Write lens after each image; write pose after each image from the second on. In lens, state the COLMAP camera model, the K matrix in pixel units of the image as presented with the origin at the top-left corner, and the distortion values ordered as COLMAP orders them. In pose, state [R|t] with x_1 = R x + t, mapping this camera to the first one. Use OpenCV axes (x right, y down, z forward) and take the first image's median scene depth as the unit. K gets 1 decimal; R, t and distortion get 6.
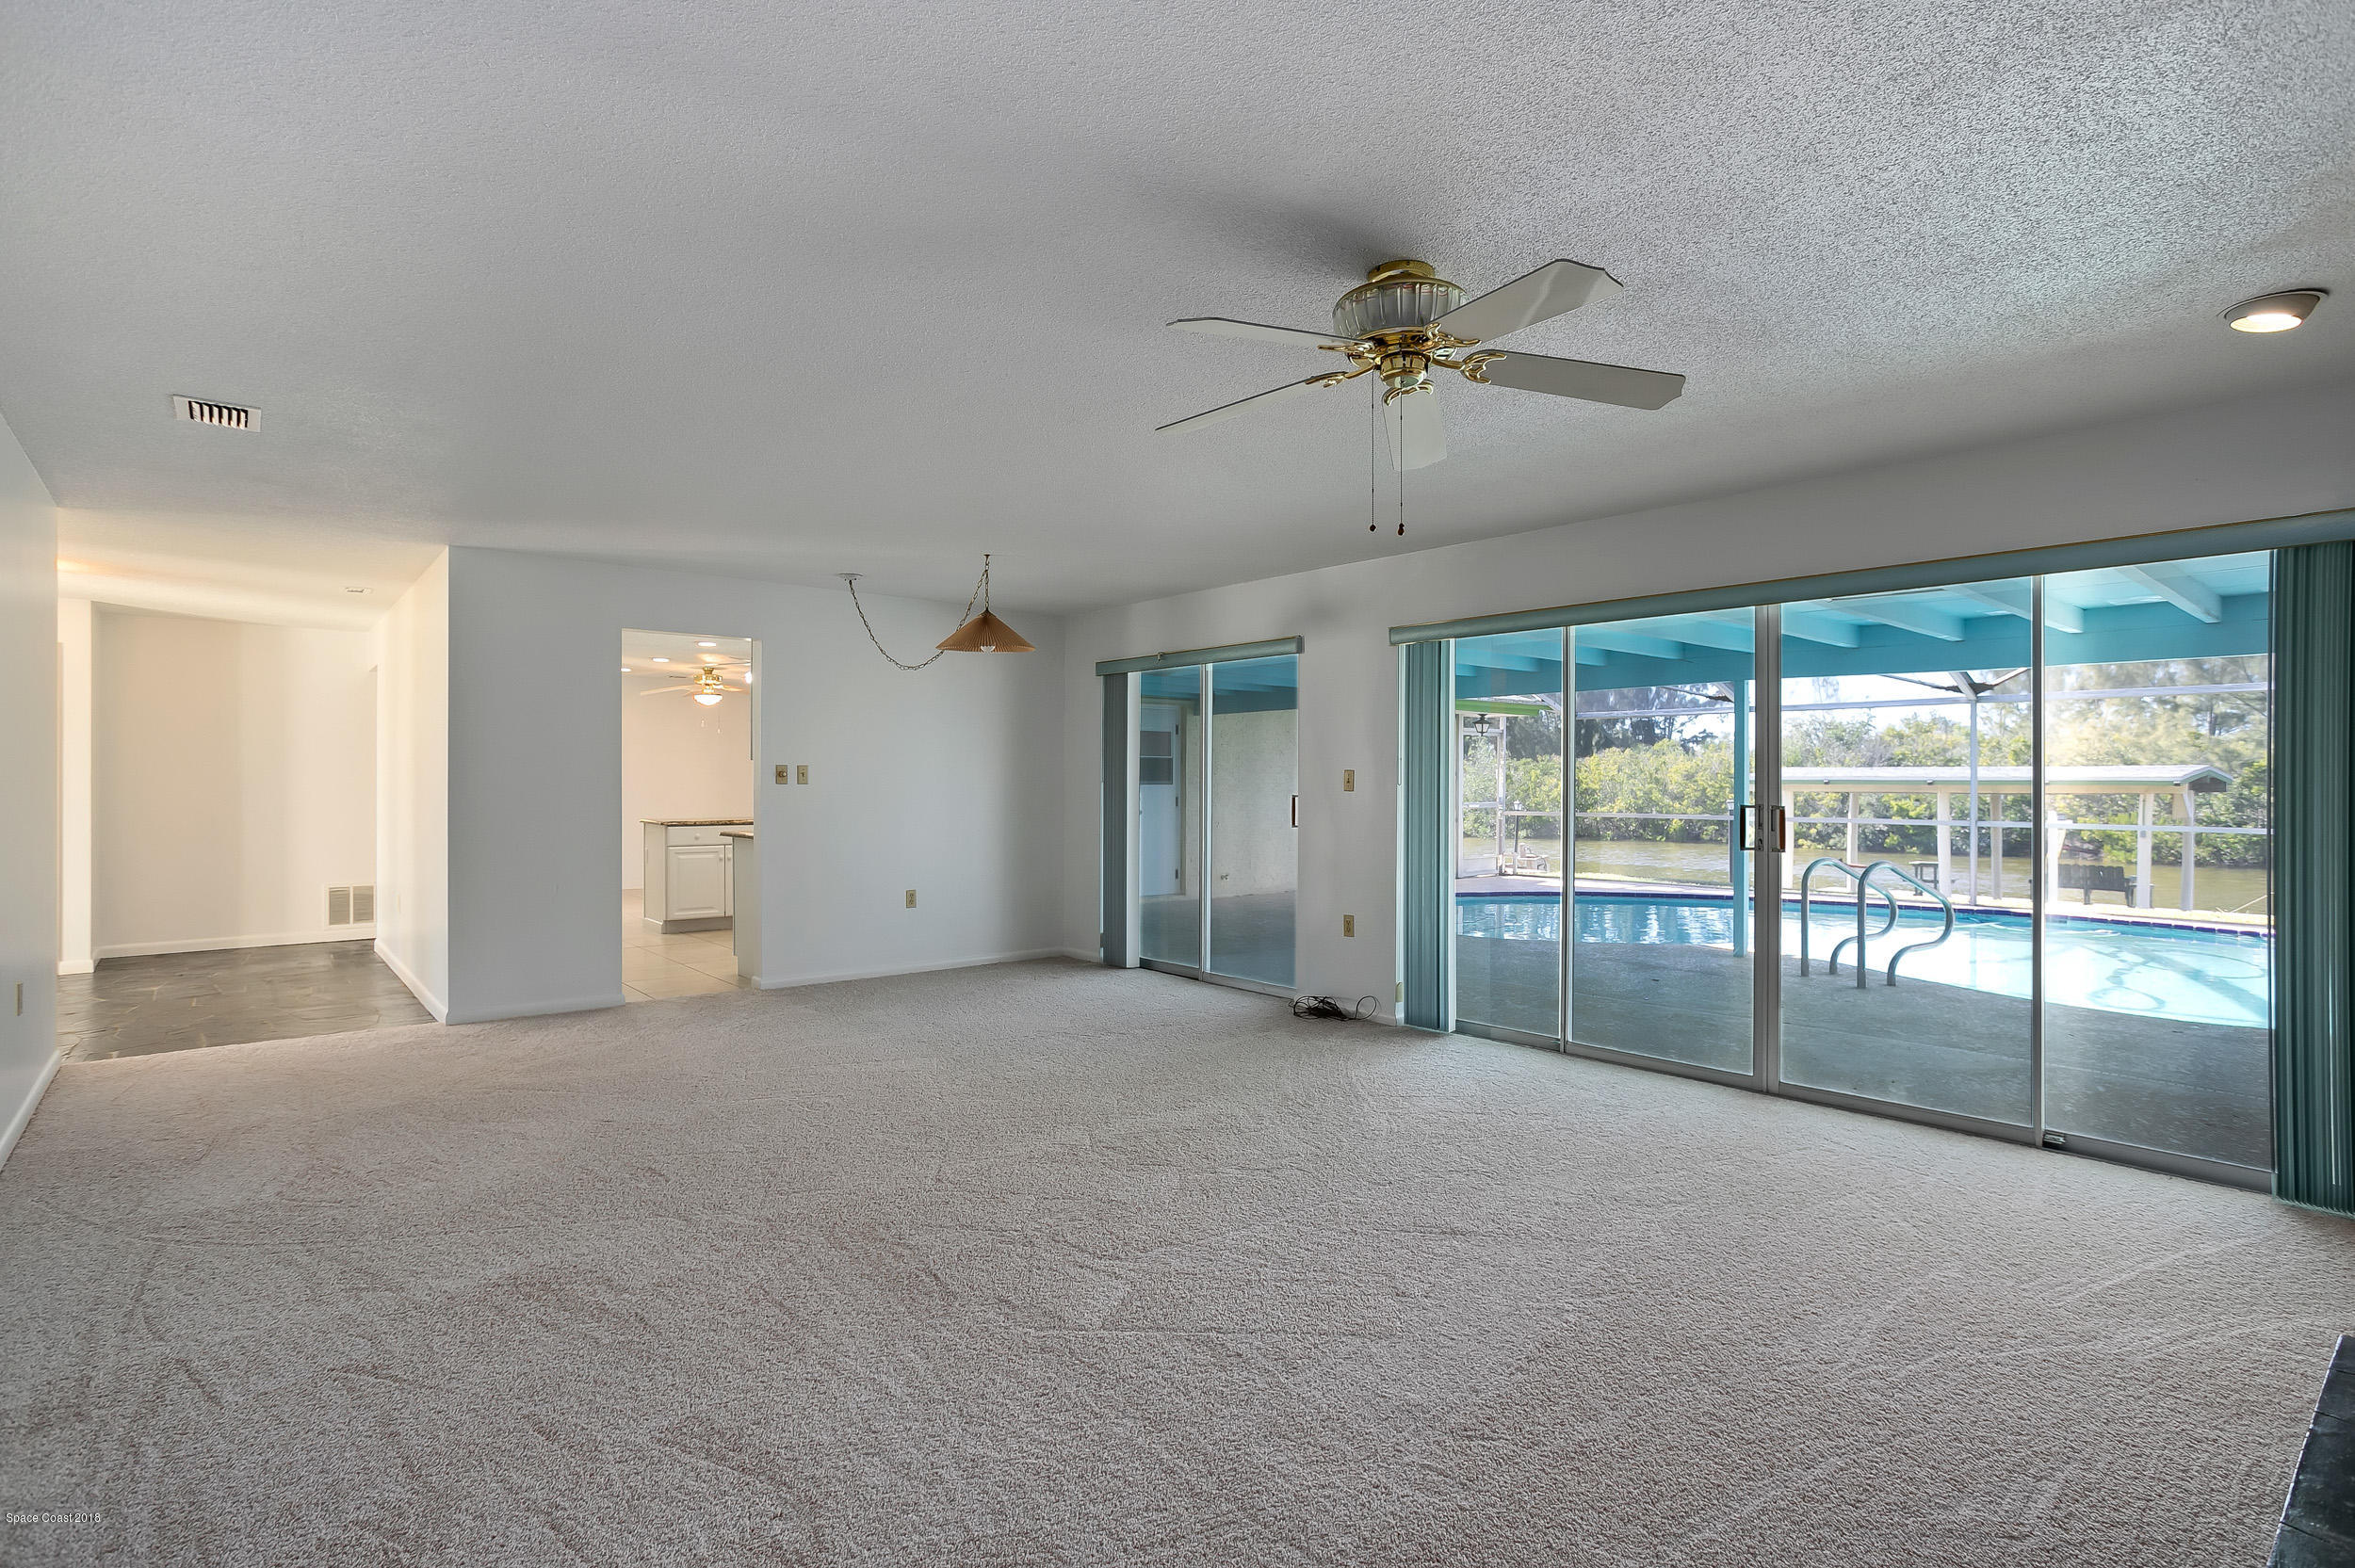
lens RADIAL K [[1162.6, 0, 1181.3], [0, 1162.6, 790.2], [0, 0, 1]] dist [-0.072692, 0.060368]
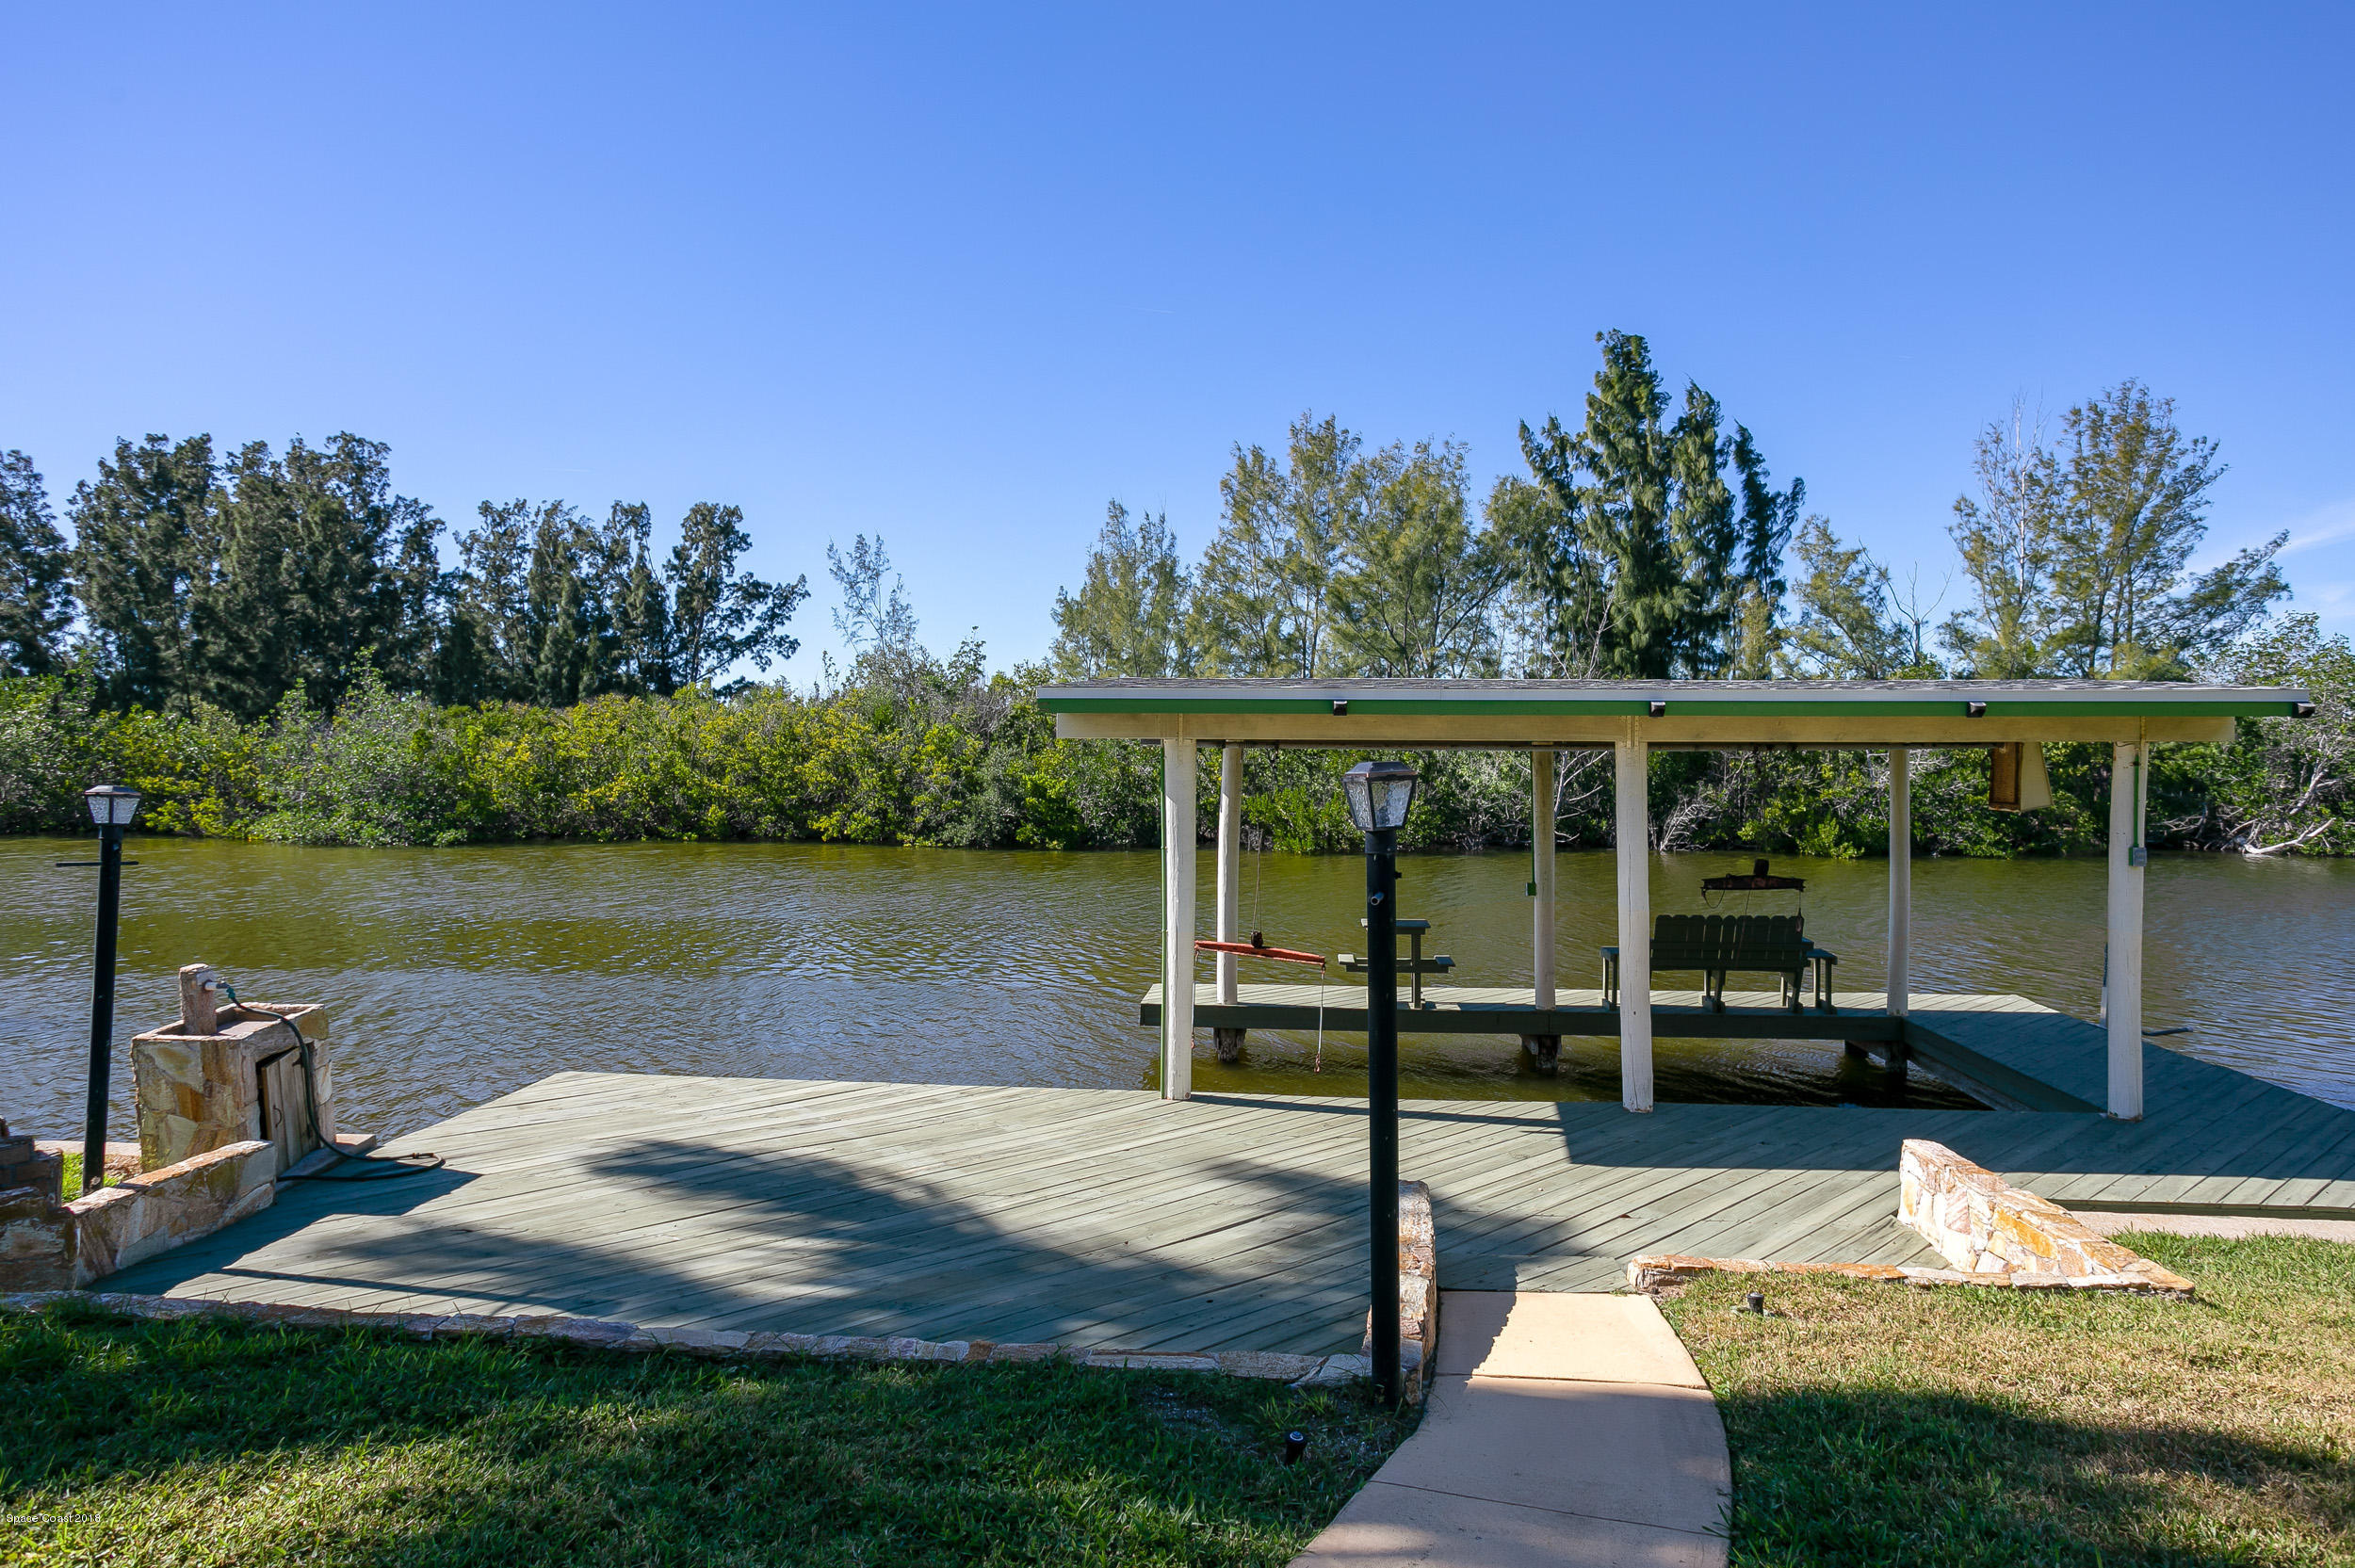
lens RADIAL K [[1347.8, 0, 1168.4], [0, 1347.8, 775.4], [0, 0, 1]] dist [-0.005161, 0.000169]
pose [[0.731111, -0.006845, 0.682225, 0.112339], [0.002401, 0.999969, 0.007461, 0.003986], [-0.682255, -0.003817, 0.731105, 0.300424]]
